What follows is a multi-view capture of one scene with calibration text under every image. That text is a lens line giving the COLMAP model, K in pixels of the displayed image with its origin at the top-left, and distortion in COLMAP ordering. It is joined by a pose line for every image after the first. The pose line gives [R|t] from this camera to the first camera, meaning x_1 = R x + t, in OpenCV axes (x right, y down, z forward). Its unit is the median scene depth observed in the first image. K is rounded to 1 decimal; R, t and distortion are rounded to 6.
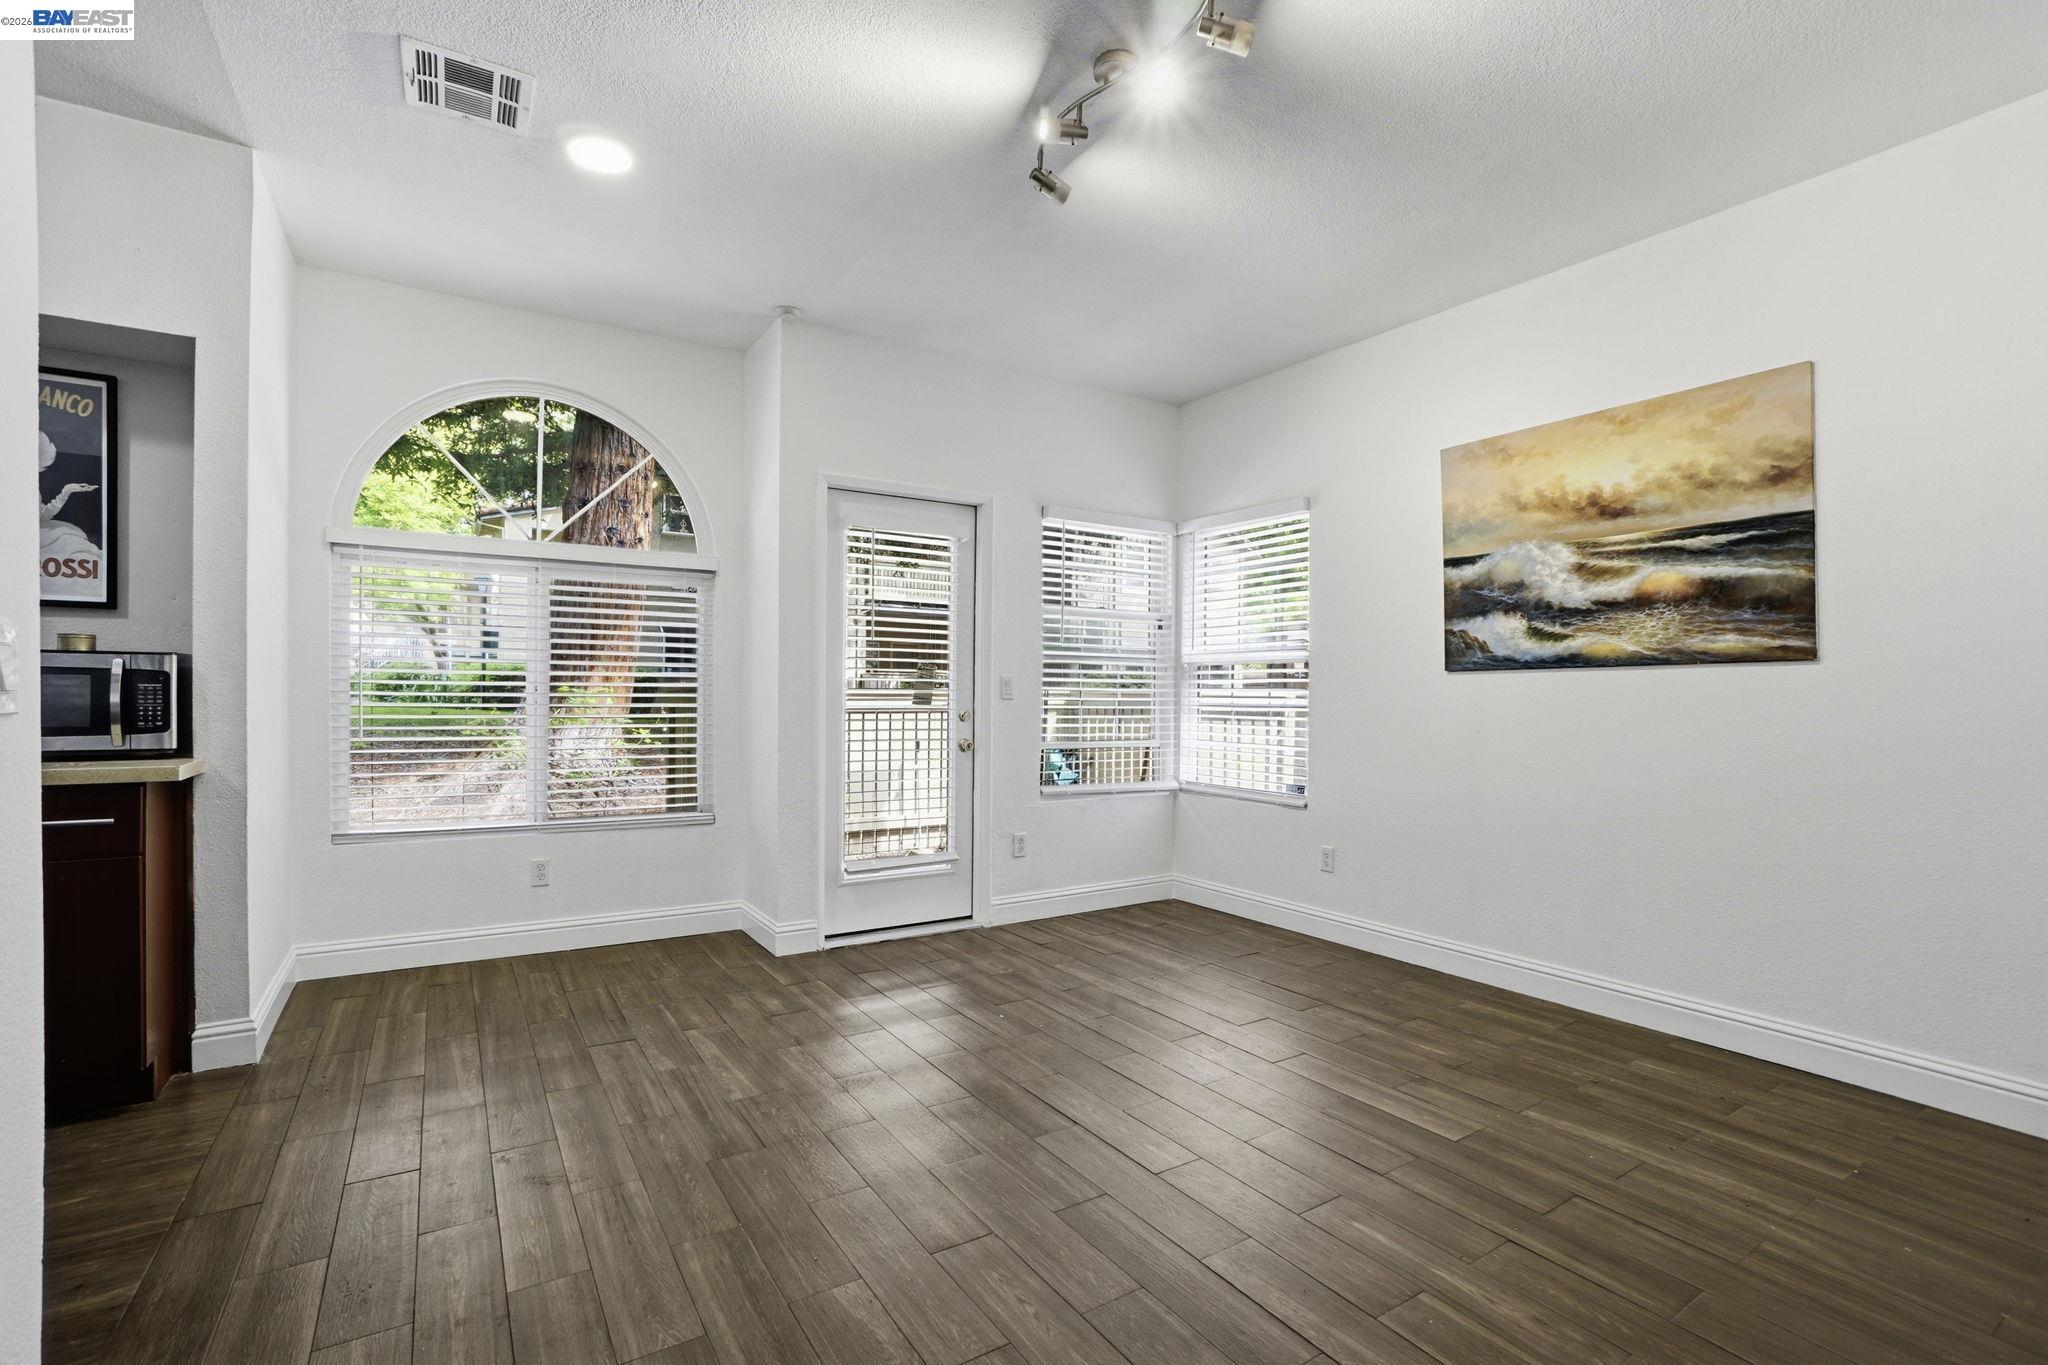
lens RADIAL K [[916.2, 0, 1008.0], [0, 916.2, 703.6], [0, 0, 1]] dist [-0.054633, 0.023526]
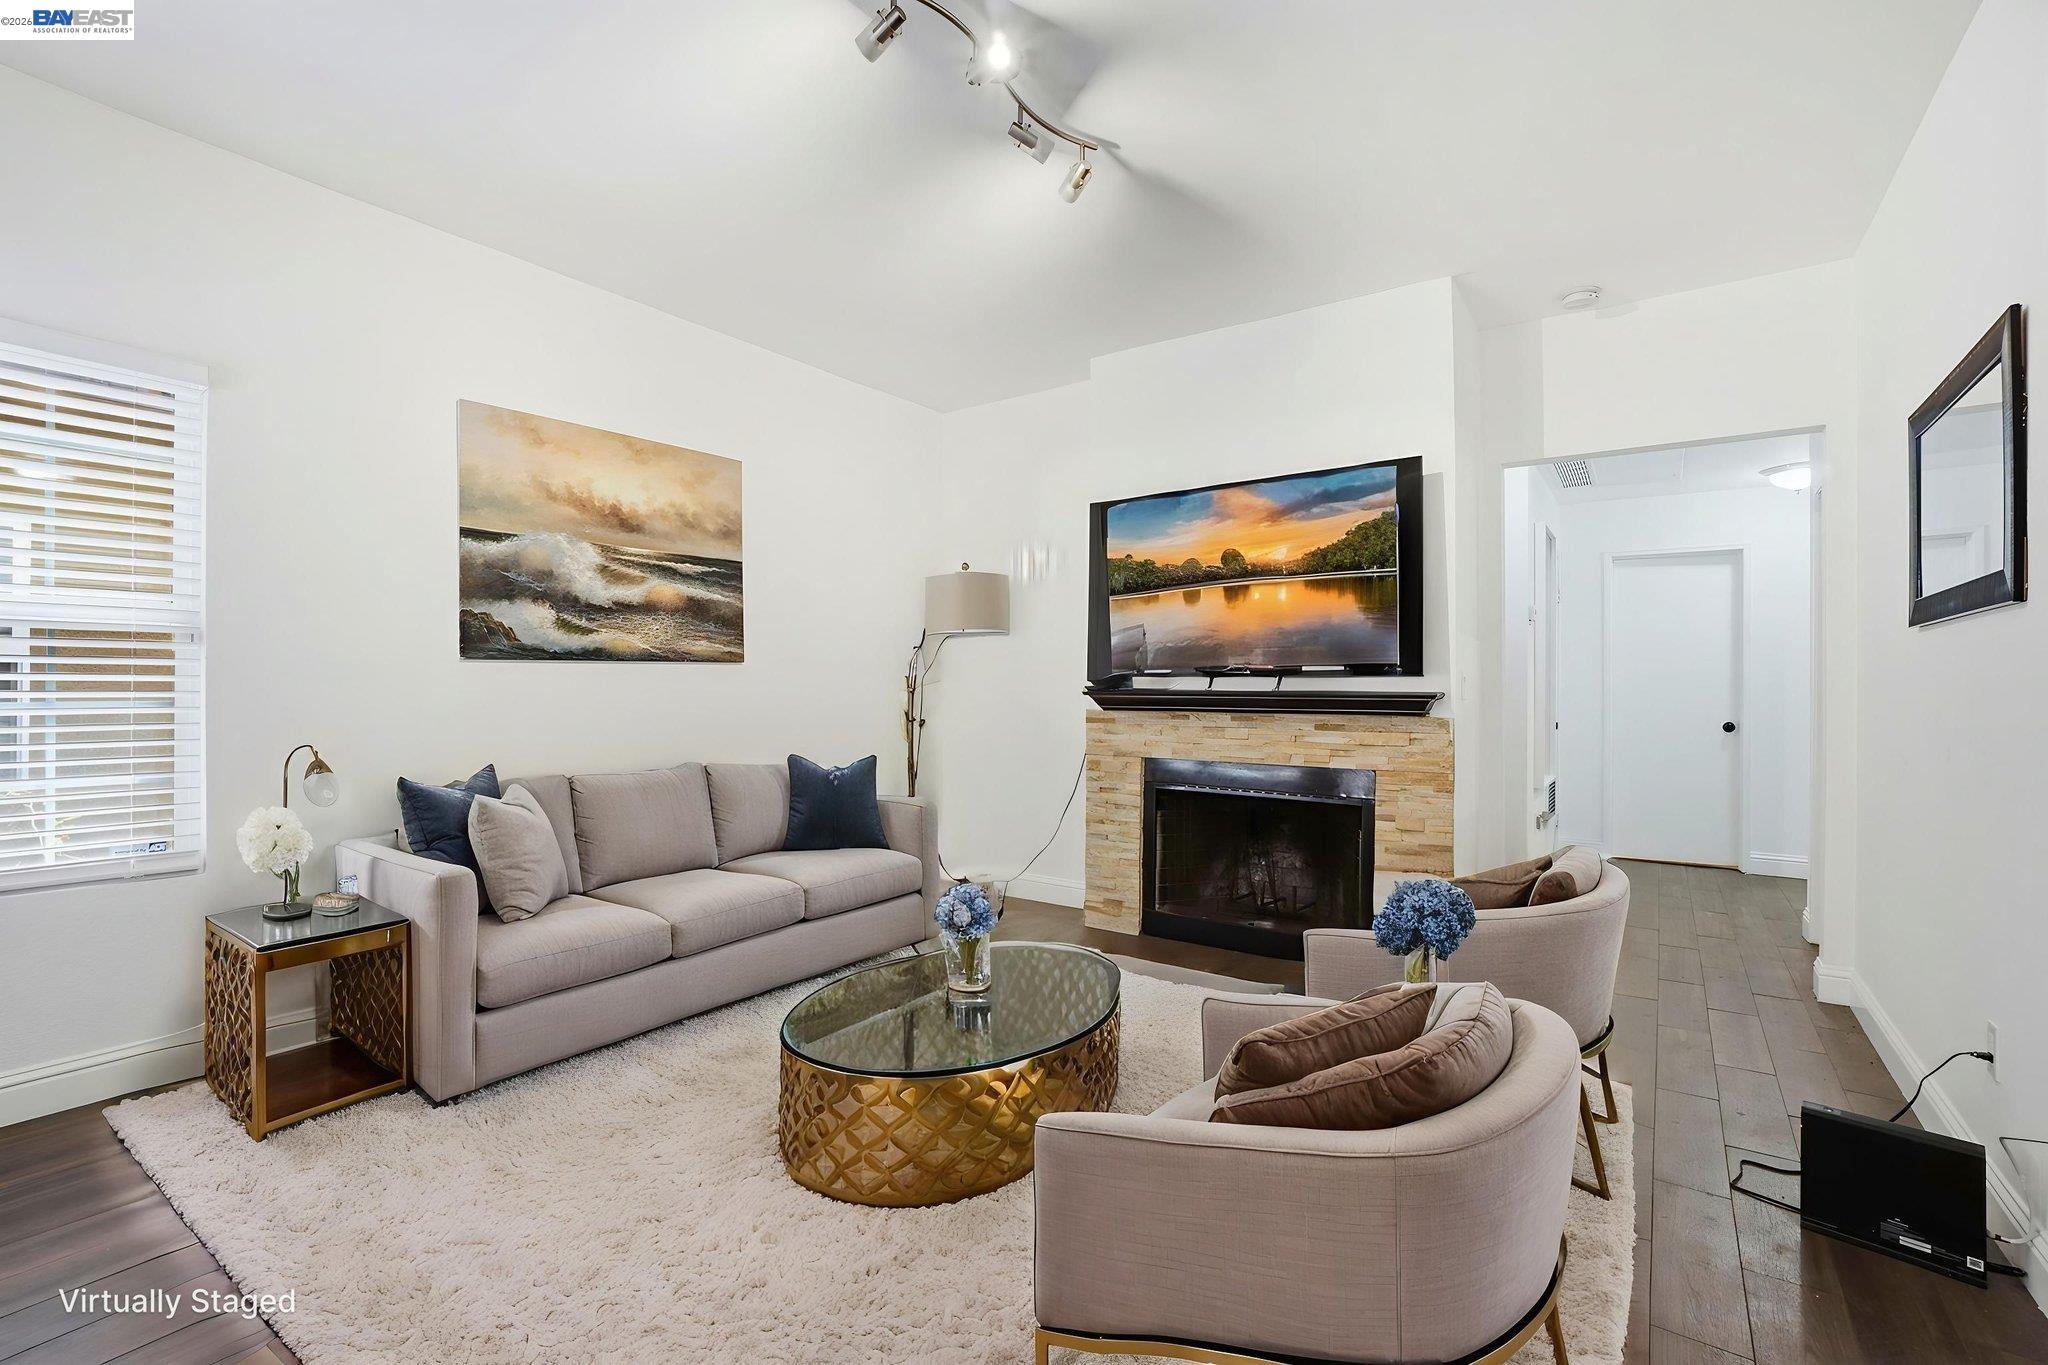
lens RADIAL K [[946.5, 0, 1024.0], [0, 946.5, 682.5], [0, 0, 1]] dist [-0.032973, 0.000576]
pose [[-0.359457, -0.003978, 0.933153, -0.631053], [0.000828, 0.999989, 0.004582, -0.018504], [-0.933161, 0.002420, -0.359450, 0.958987]]
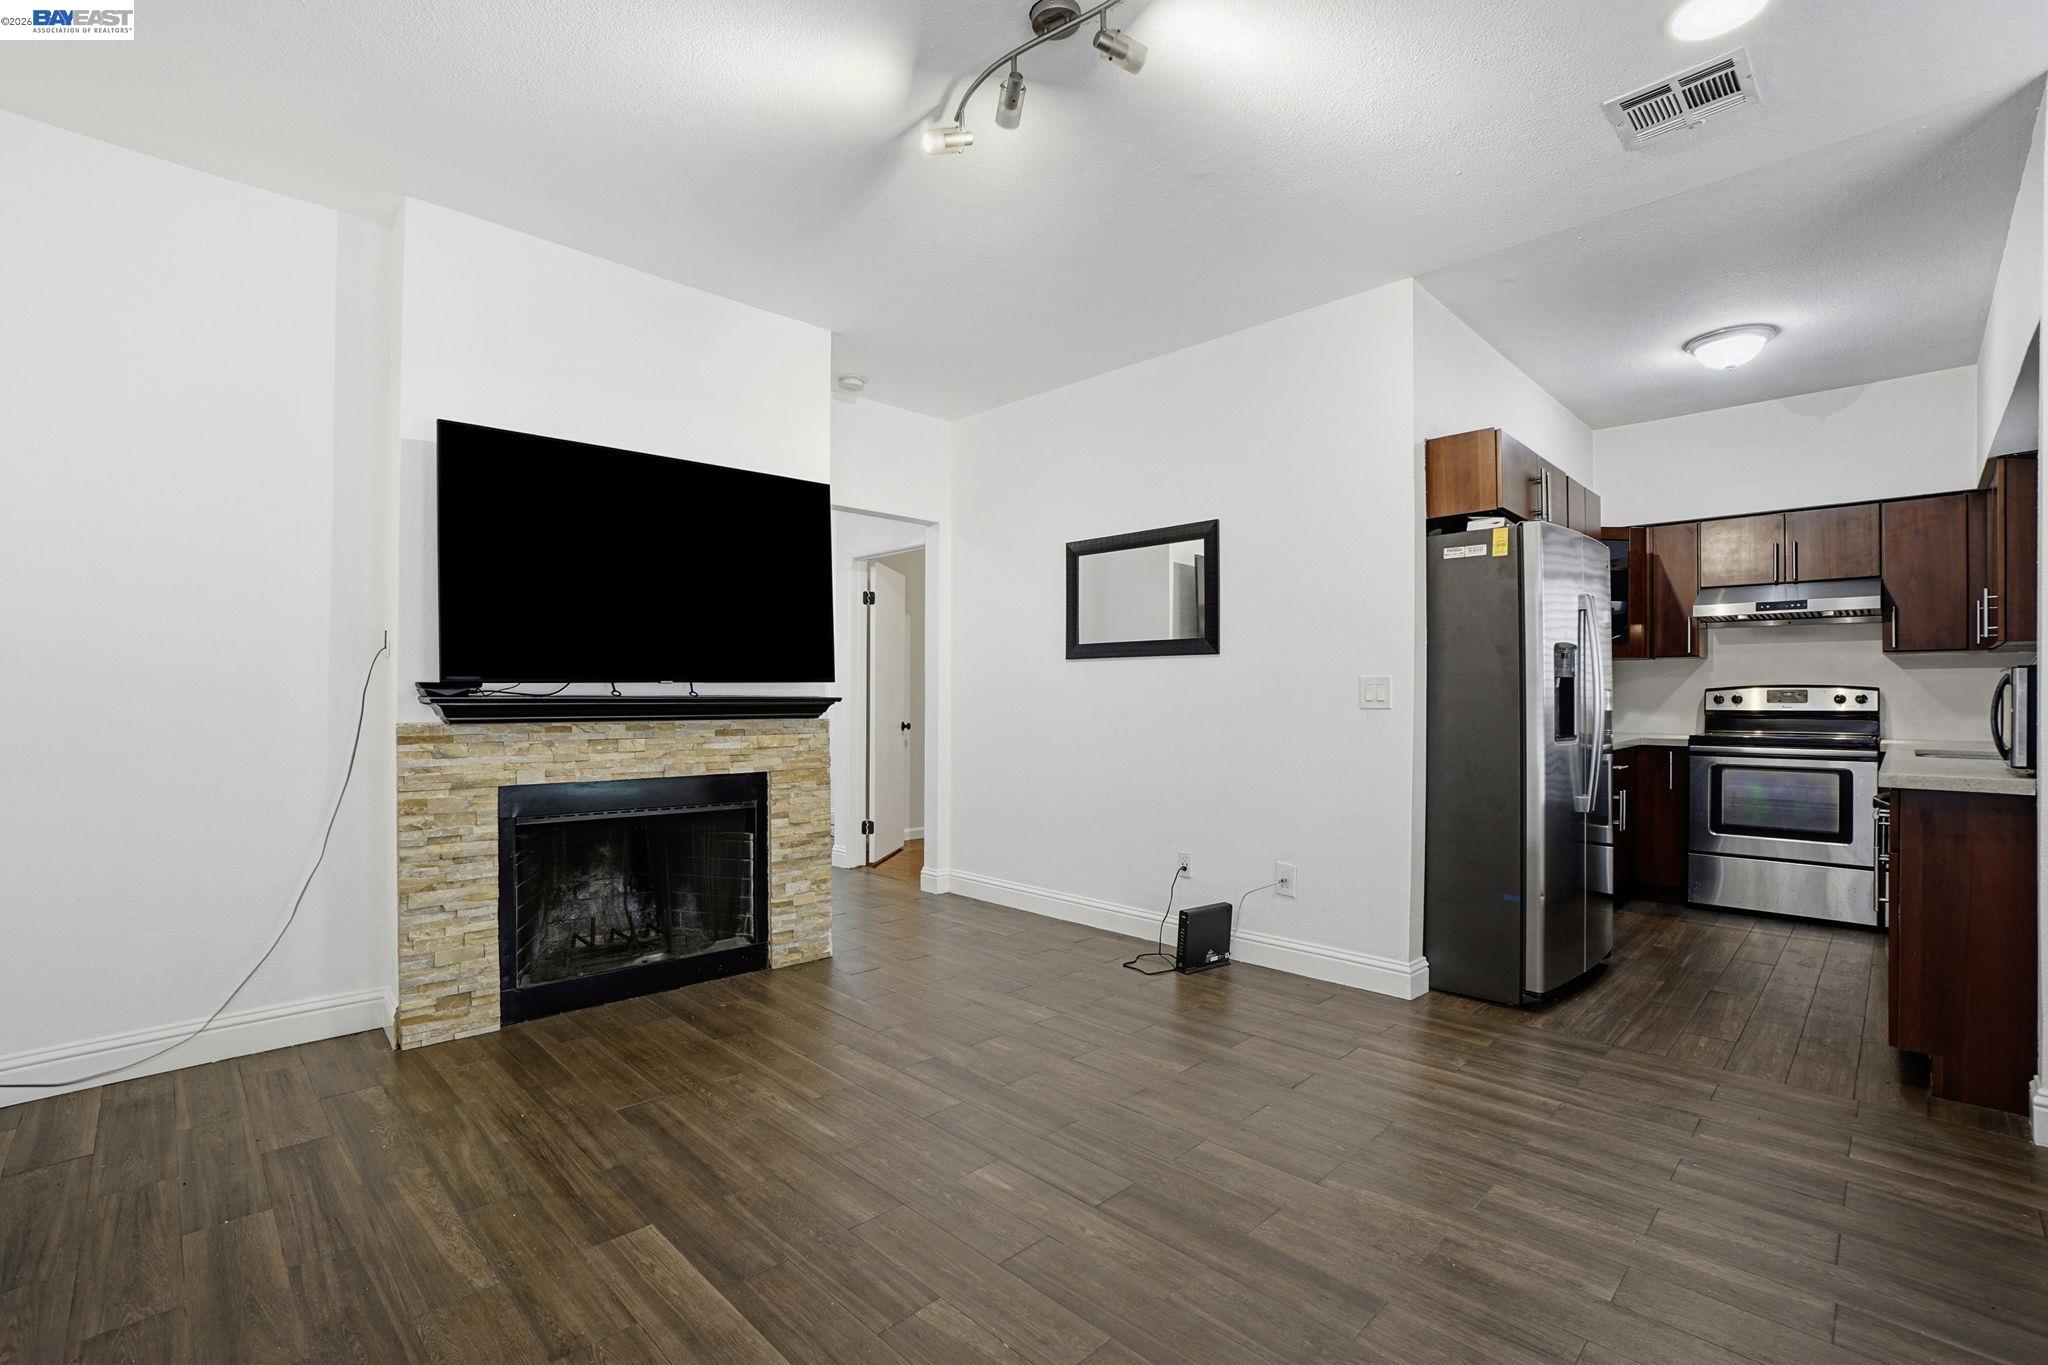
lens RADIAL K [[916.2, 0, 1008.0], [0, 916.2, 703.6], [0, 0, 1]] dist [-0.054633, 0.023526]
pose [[-0.976557, -0.010363, -0.215010, 0.256557], [-0.013372, 0.999832, 0.012546, -0.010972], [0.214844, 0.015127, -0.976531, 1.352665]]
